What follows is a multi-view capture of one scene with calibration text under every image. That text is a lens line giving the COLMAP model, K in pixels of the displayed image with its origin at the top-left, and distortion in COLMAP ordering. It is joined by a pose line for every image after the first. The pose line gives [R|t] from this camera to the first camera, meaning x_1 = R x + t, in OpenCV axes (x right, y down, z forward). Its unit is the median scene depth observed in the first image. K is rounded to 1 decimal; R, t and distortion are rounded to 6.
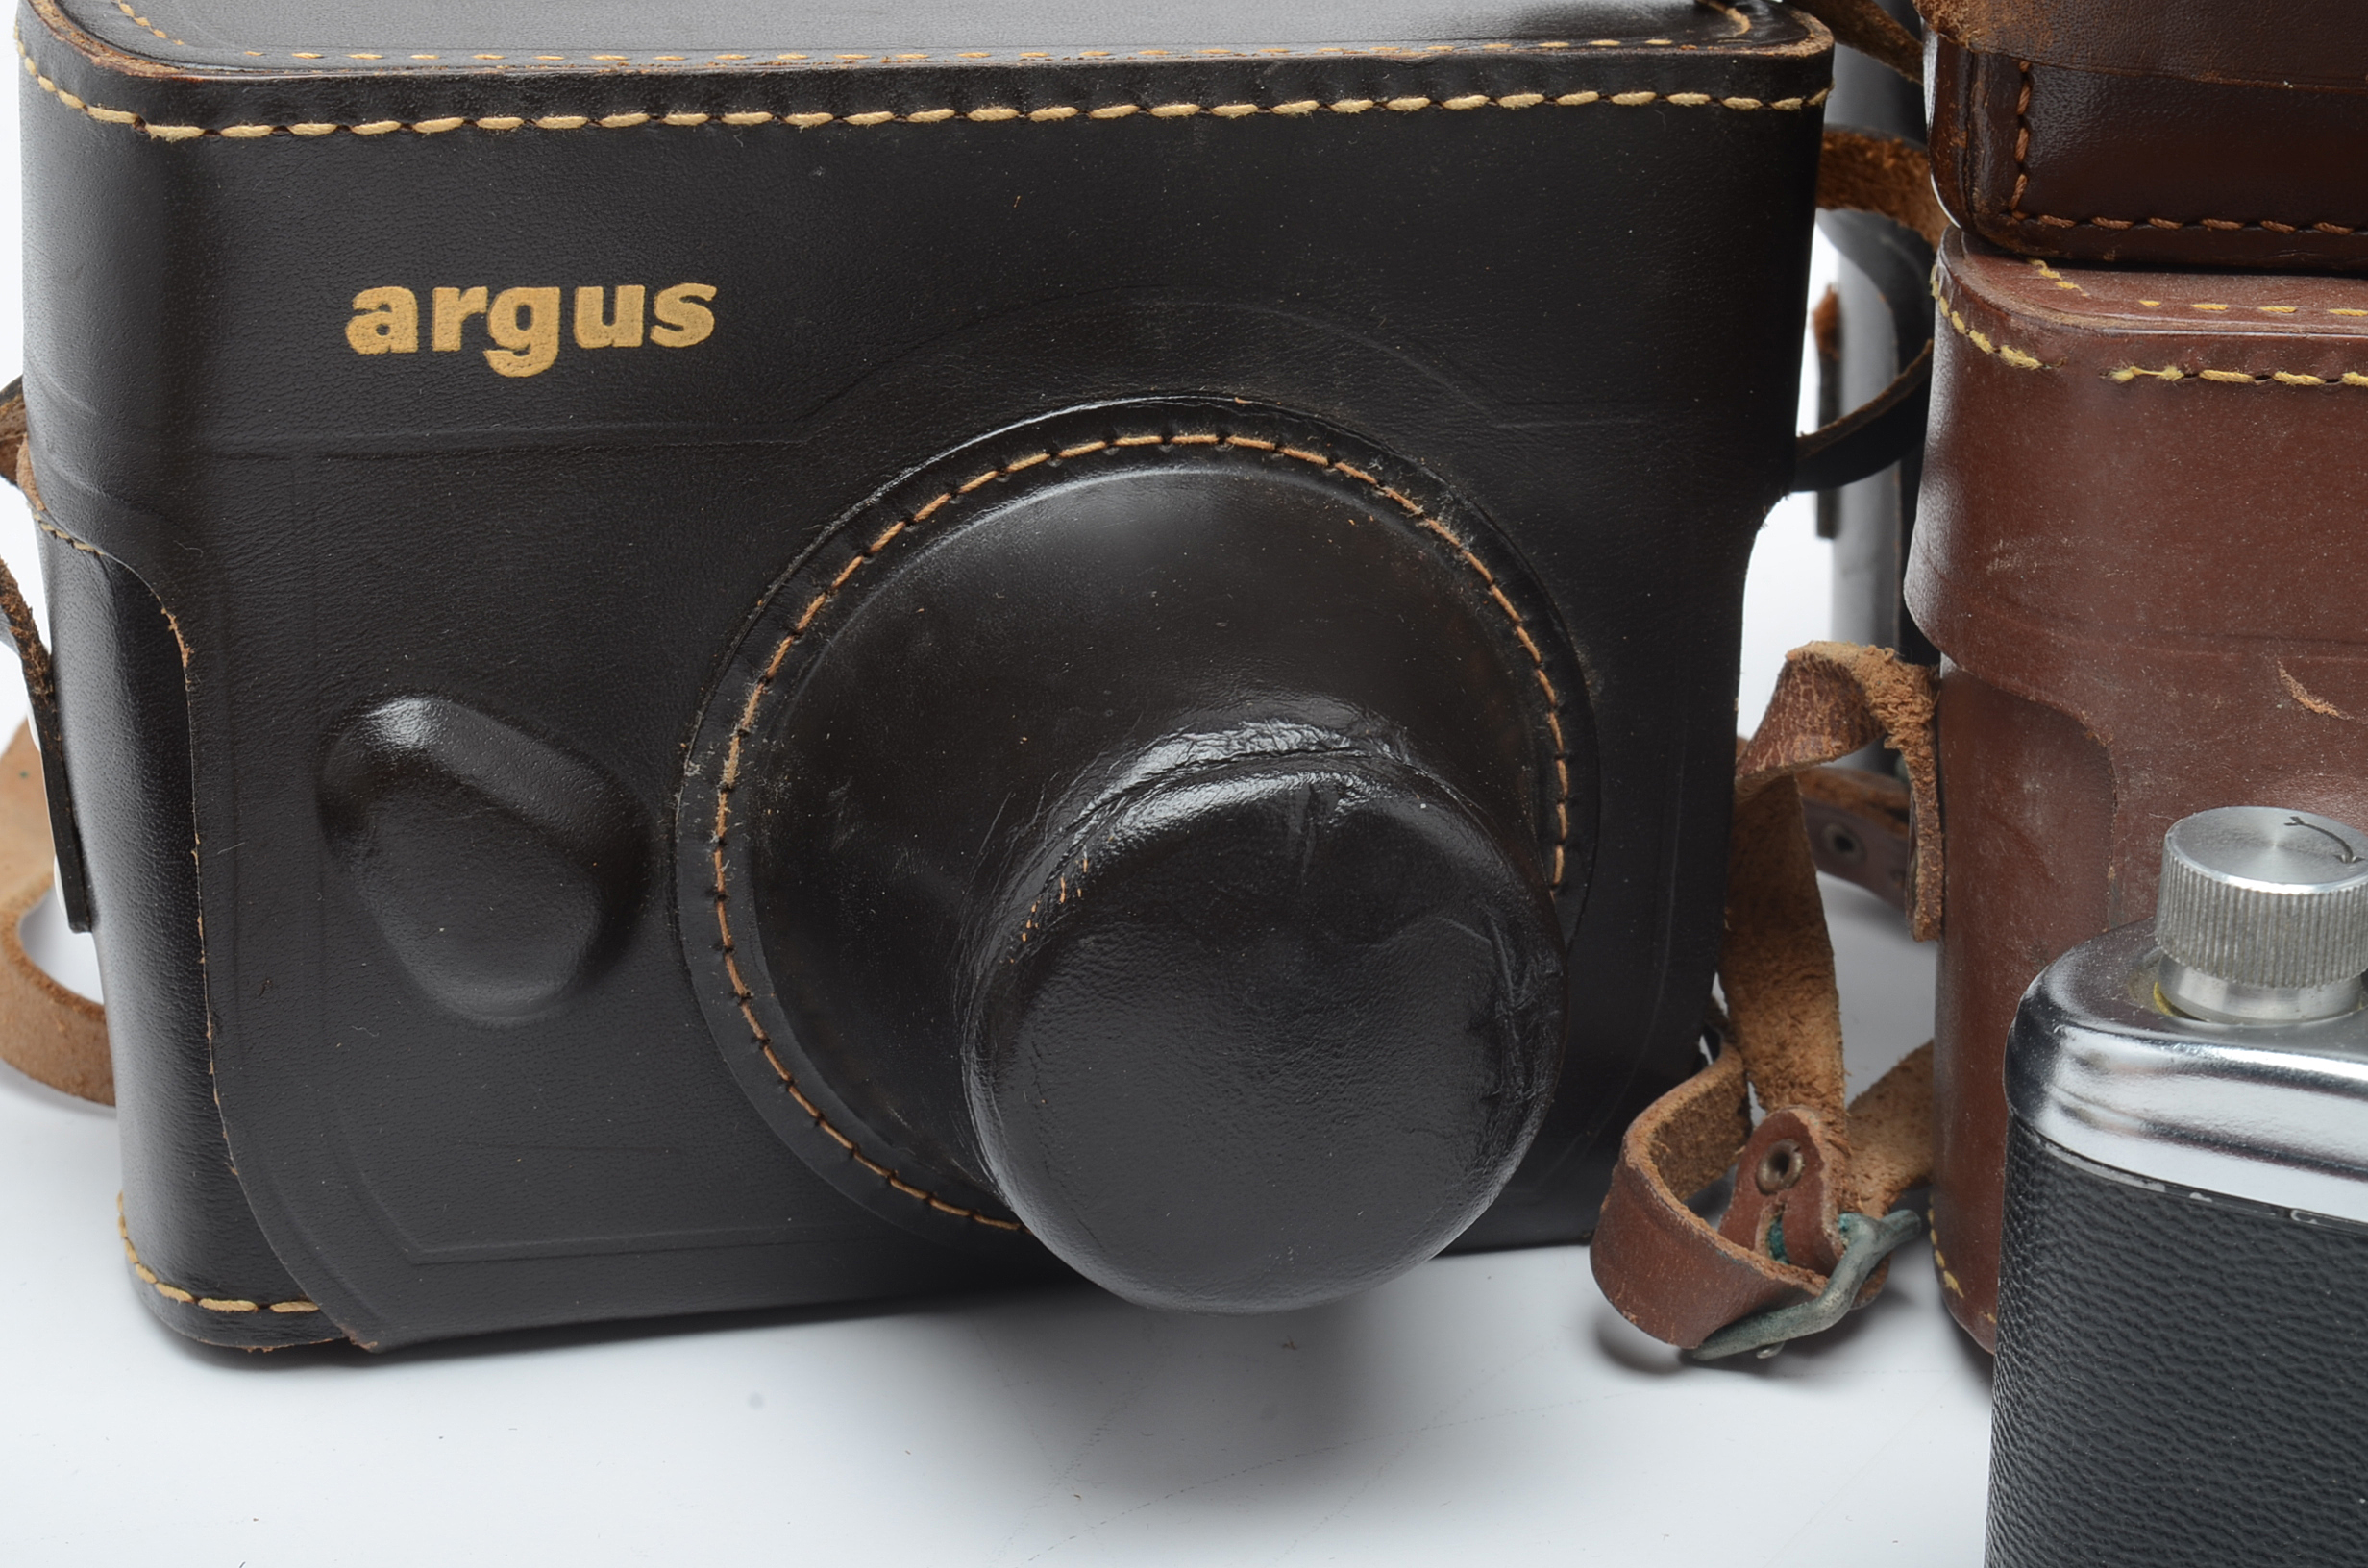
lens RADIAL K [[4809.8, 0, 1129.0], [0, 4809.8, 781.5], [0, 0, 1]] dist [-0.032357, 0.084594]
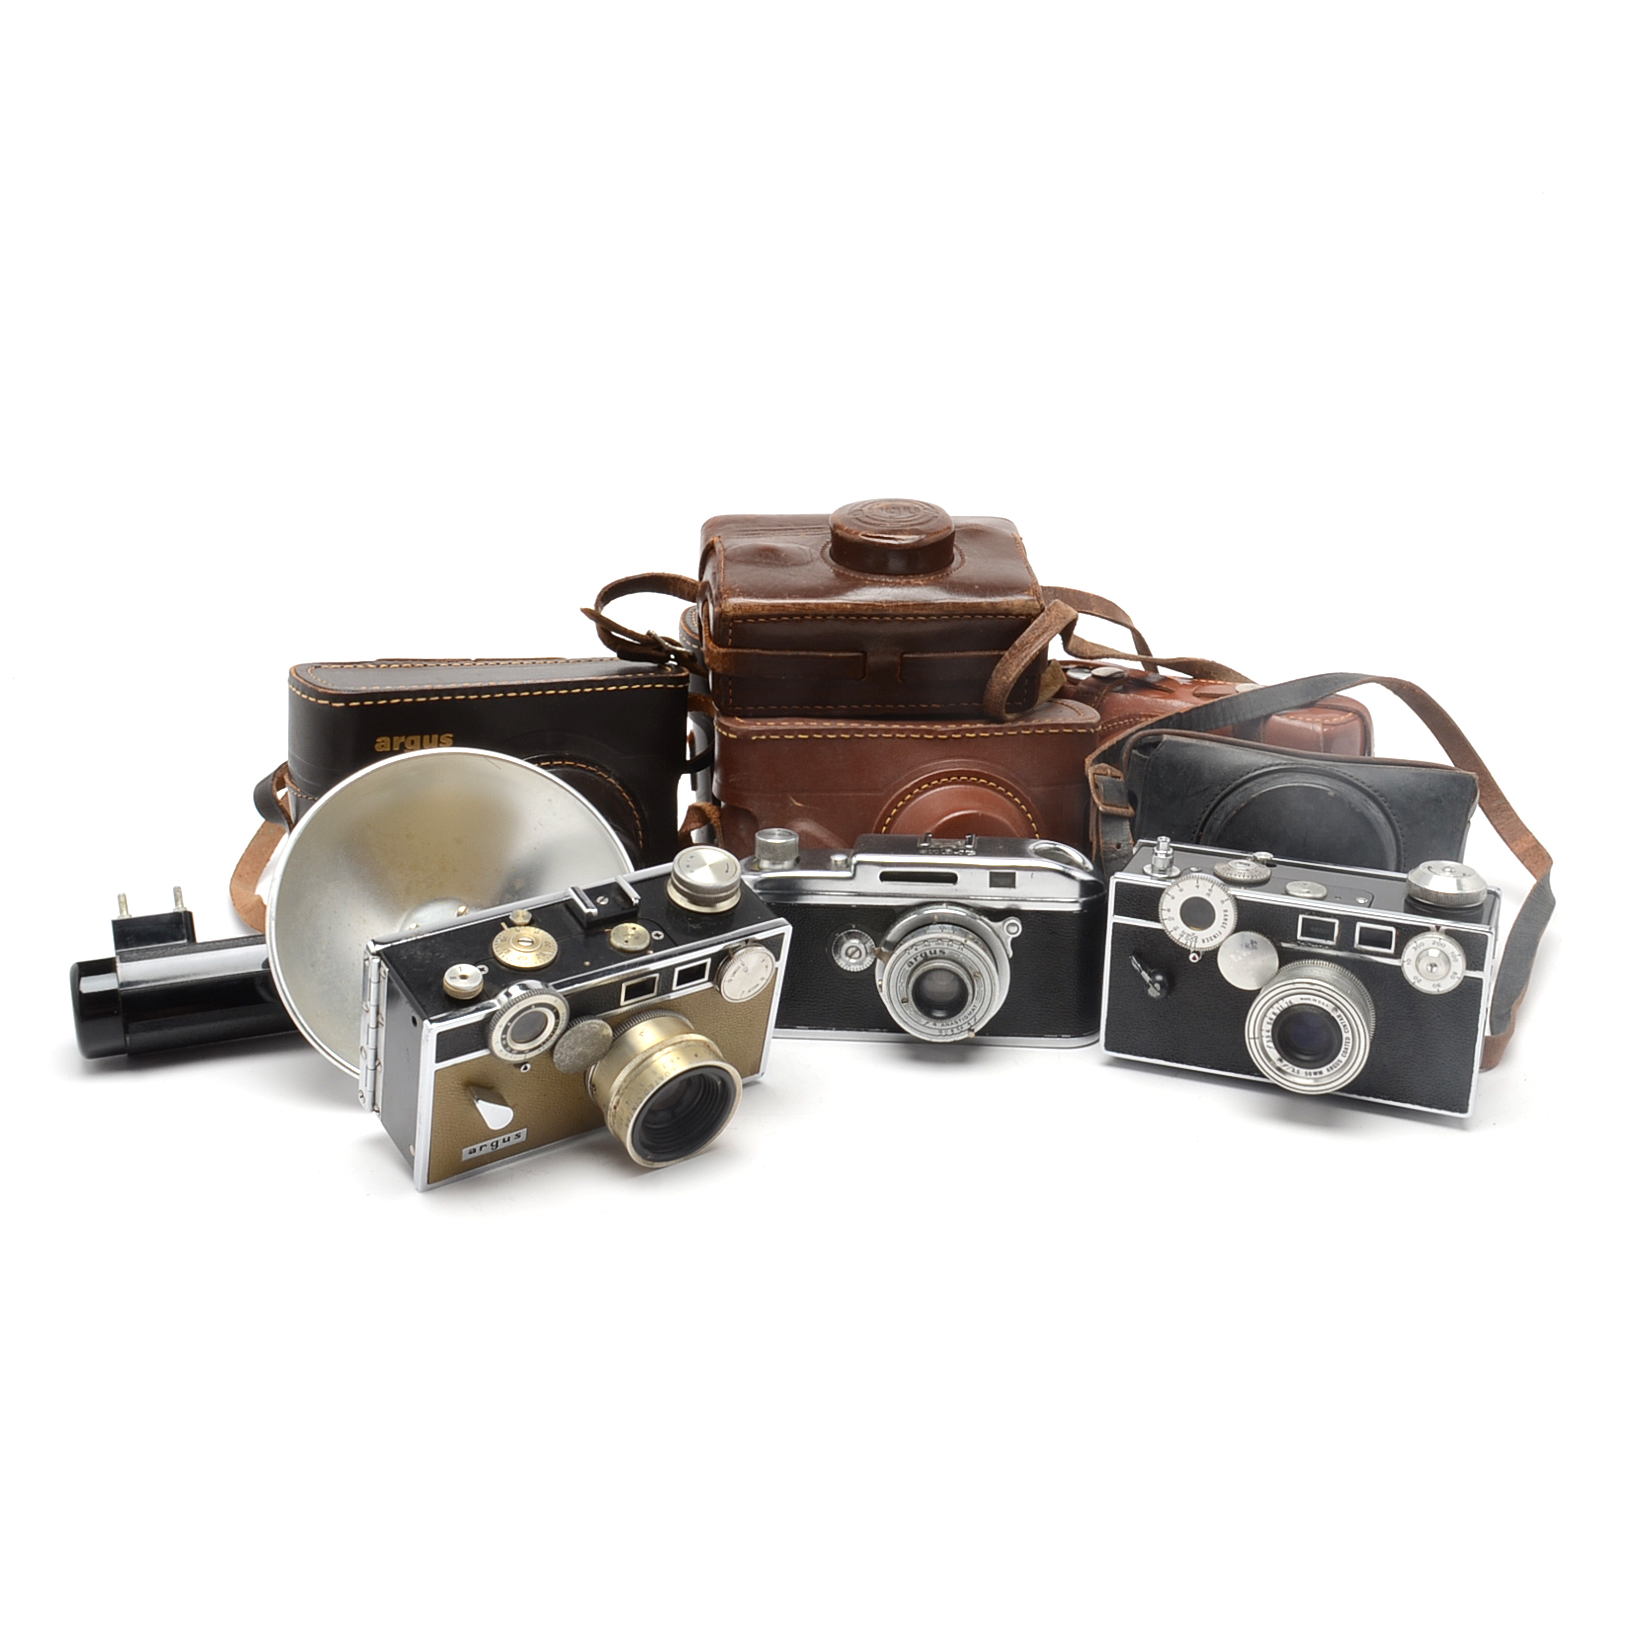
lens RADIAL K [[2003.4, 0, 848.2], [0, 2003.4, 766.8], [0, 0, 1]] dist [-0.023748, -0.005389]
pose [[0.972197, -0.048185, 0.229154, -0.157480], [0.072847, 0.992276, -0.100407, 0.147051], [-0.222546, 0.114308, 0.968198, -0.930487]]
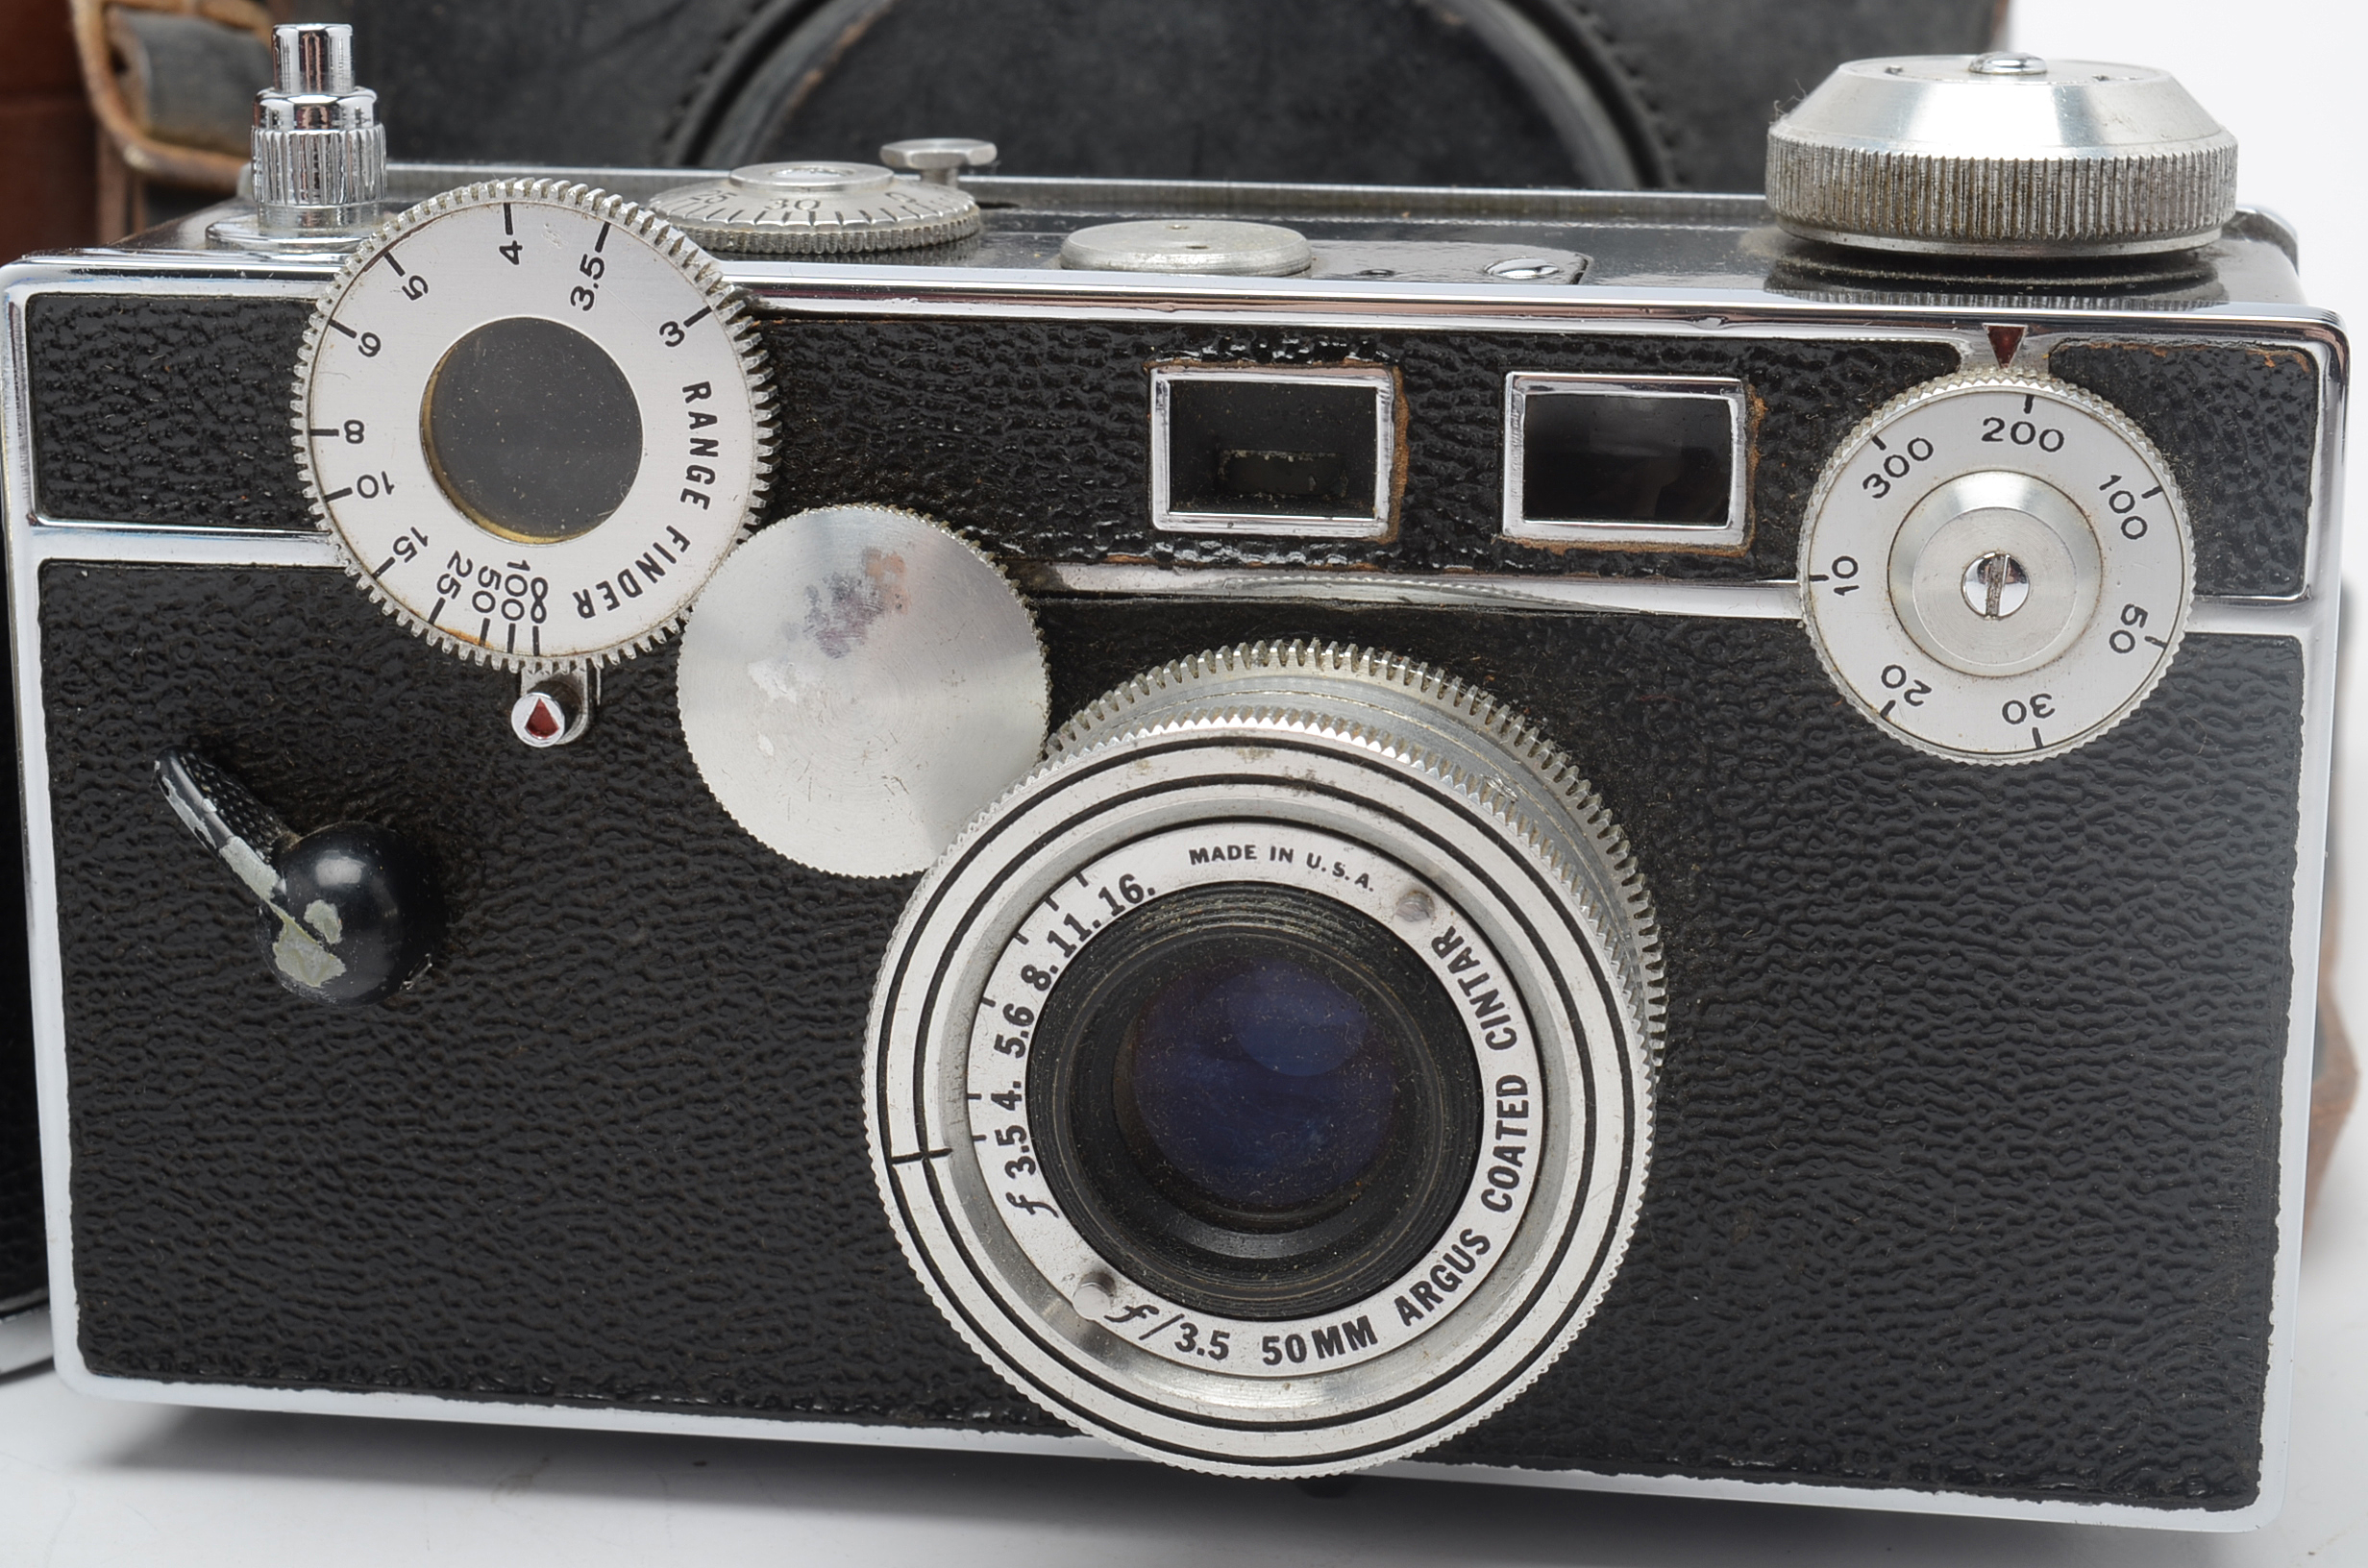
lens RADIAL K [[4809.8, 0, 1129.0], [0, 4809.8, 781.5], [0, 0, 1]] dist [-0.032357, 0.084594]
pose [[0.906717, -0.105169, 0.408415, 0.313064], [0.168148, 0.978258, -0.121396, 0.259664], [-0.386769, 0.178746, 0.904688, 0.043565]]
